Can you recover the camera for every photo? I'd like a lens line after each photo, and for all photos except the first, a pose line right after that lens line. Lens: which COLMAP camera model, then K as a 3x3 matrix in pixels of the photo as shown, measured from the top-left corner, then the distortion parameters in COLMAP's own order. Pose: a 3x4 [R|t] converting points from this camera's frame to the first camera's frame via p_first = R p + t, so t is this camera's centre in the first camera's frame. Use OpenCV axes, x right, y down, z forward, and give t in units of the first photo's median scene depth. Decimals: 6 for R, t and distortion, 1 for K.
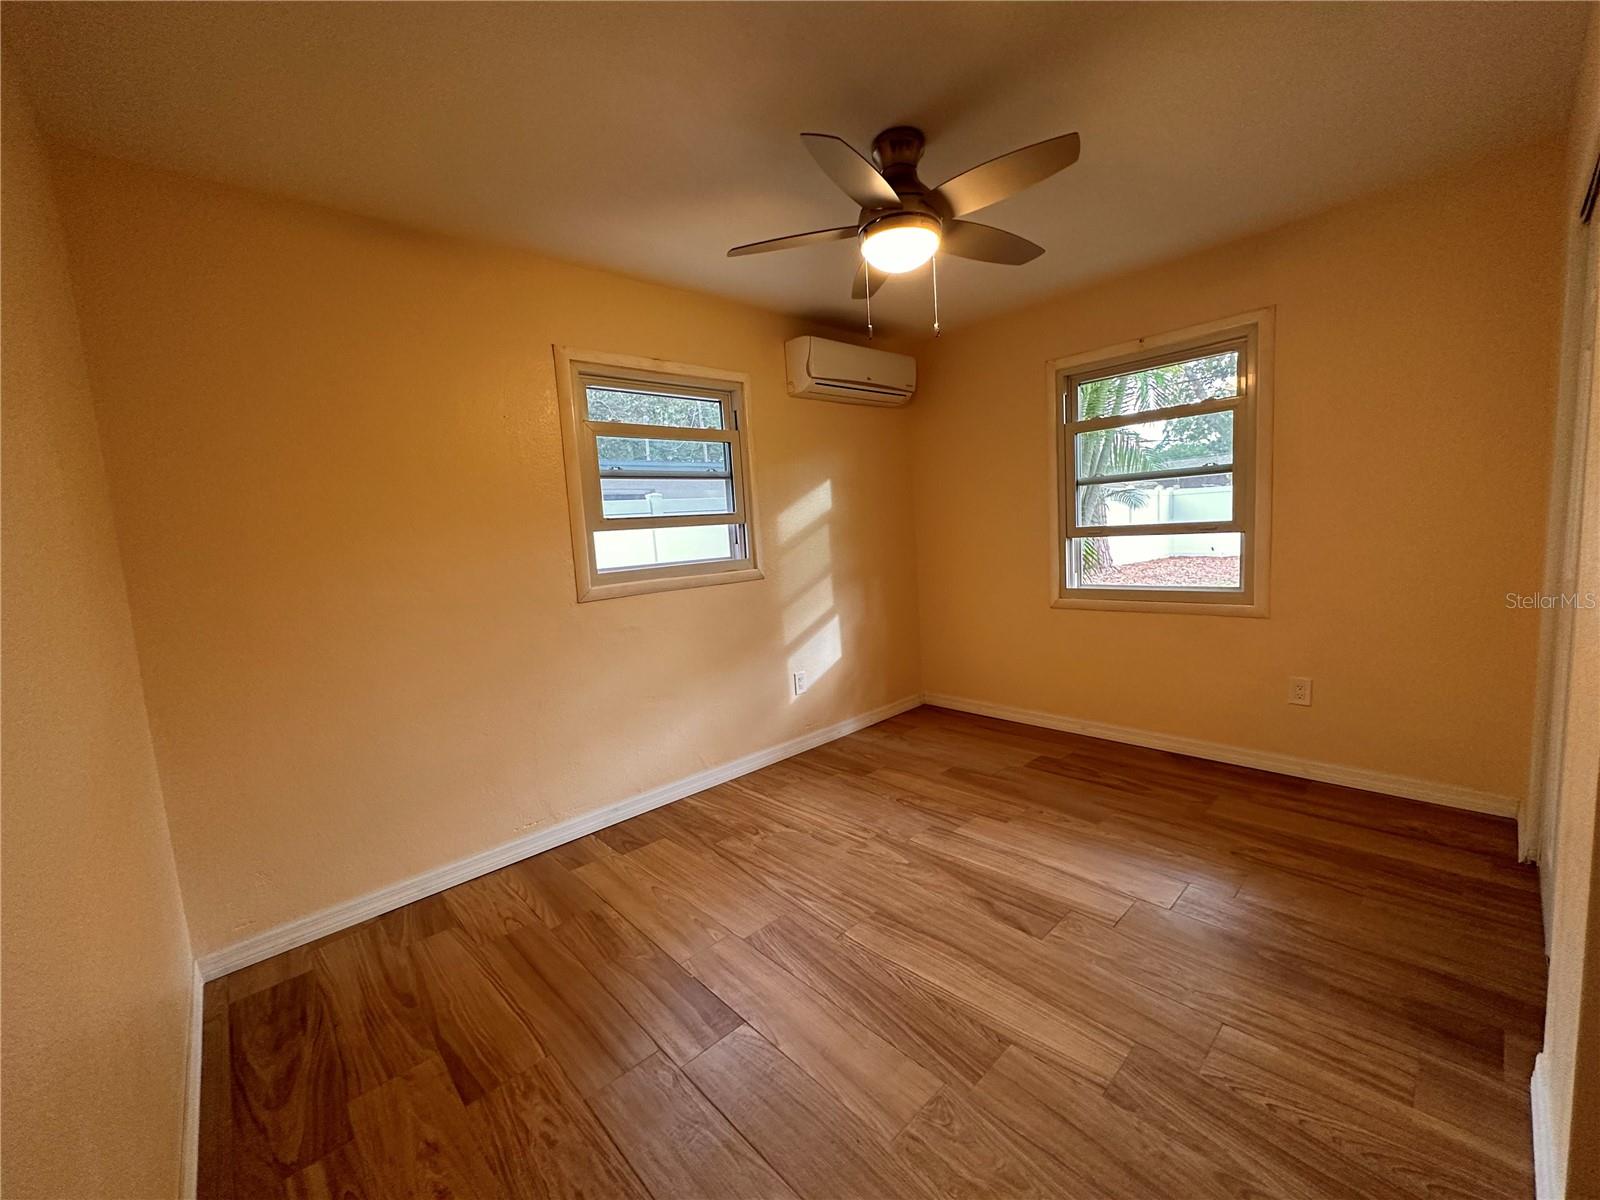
lens RADIAL K [[636.2, 0, 799.7], [0, 636.2, 600.9], [0, 0, 1]] dist [-0.004485, 0.001218]
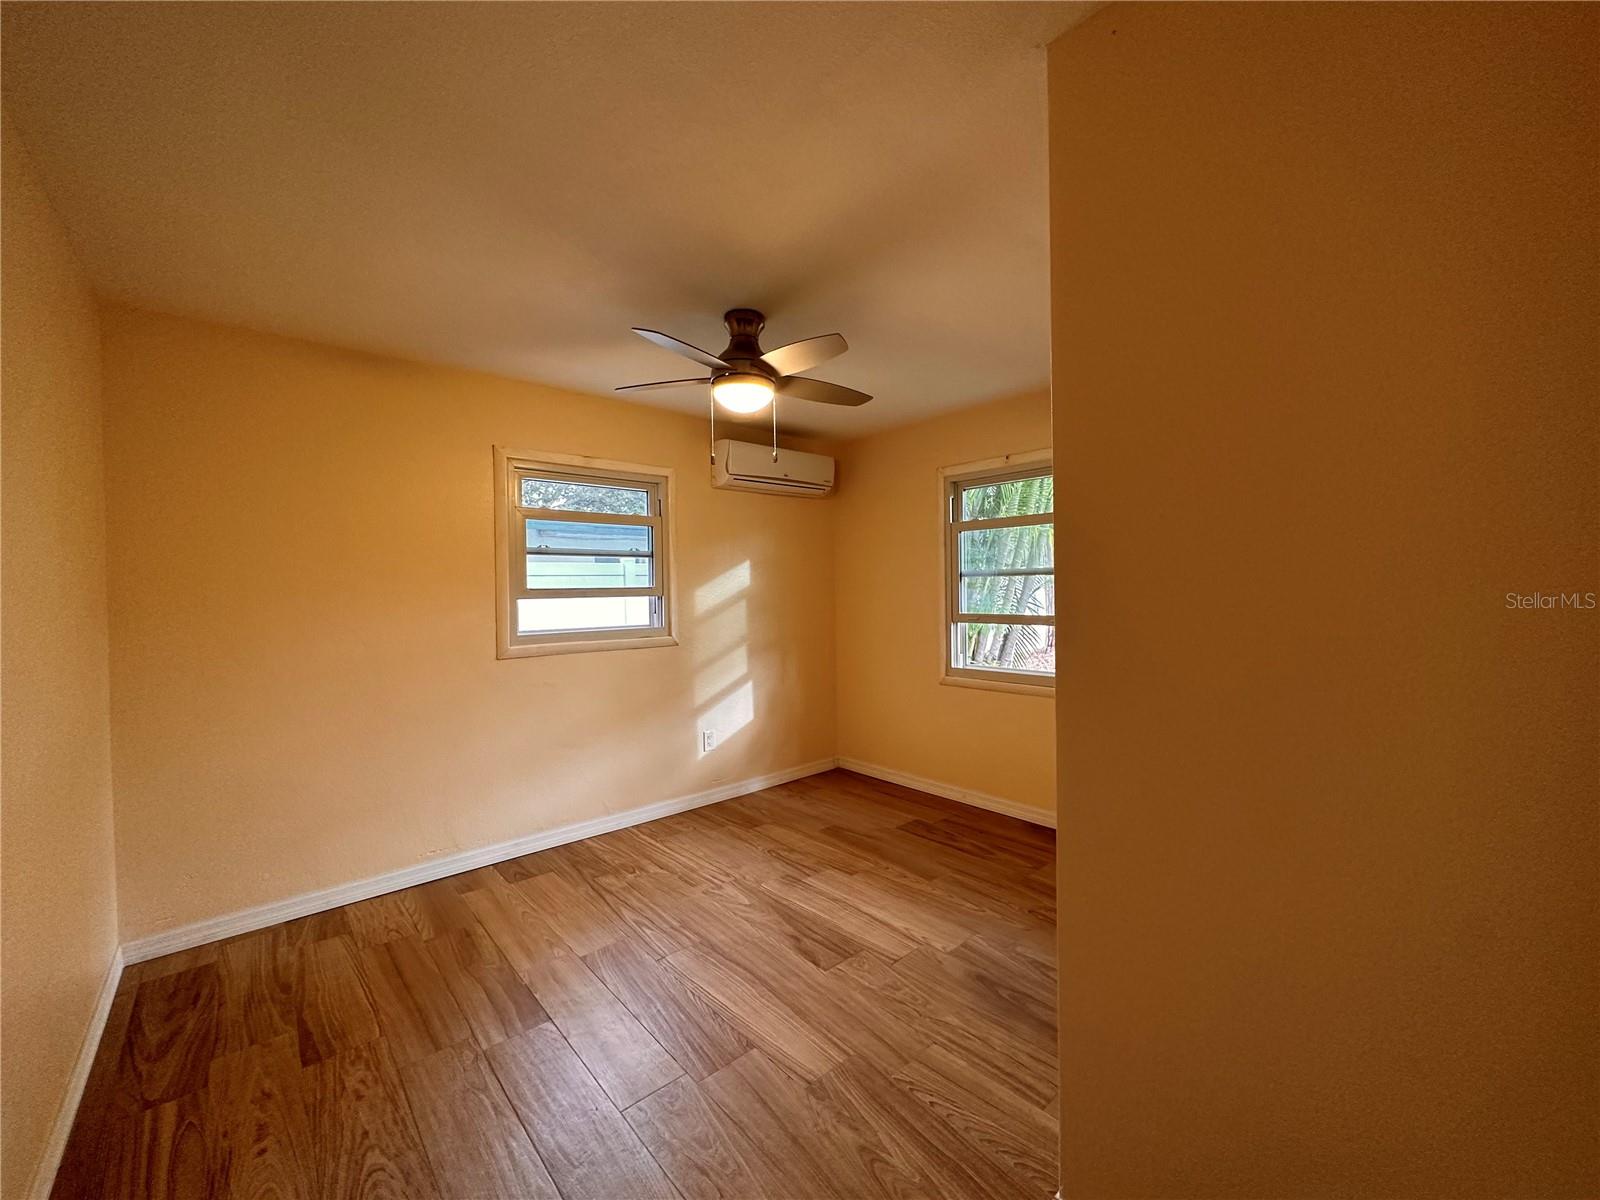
lens RADIAL K [[636.2, 0, 800.4], [0, 636.2, 598.0], [0, 0, 1]] dist [-0.004485, 0.001218]
pose [[0.998511, 0.049066, -0.023834, 0.277573], [-0.051195, 0.993775, -0.098950, -0.026265], [0.018830, 0.100023, 0.994807, -0.196550]]
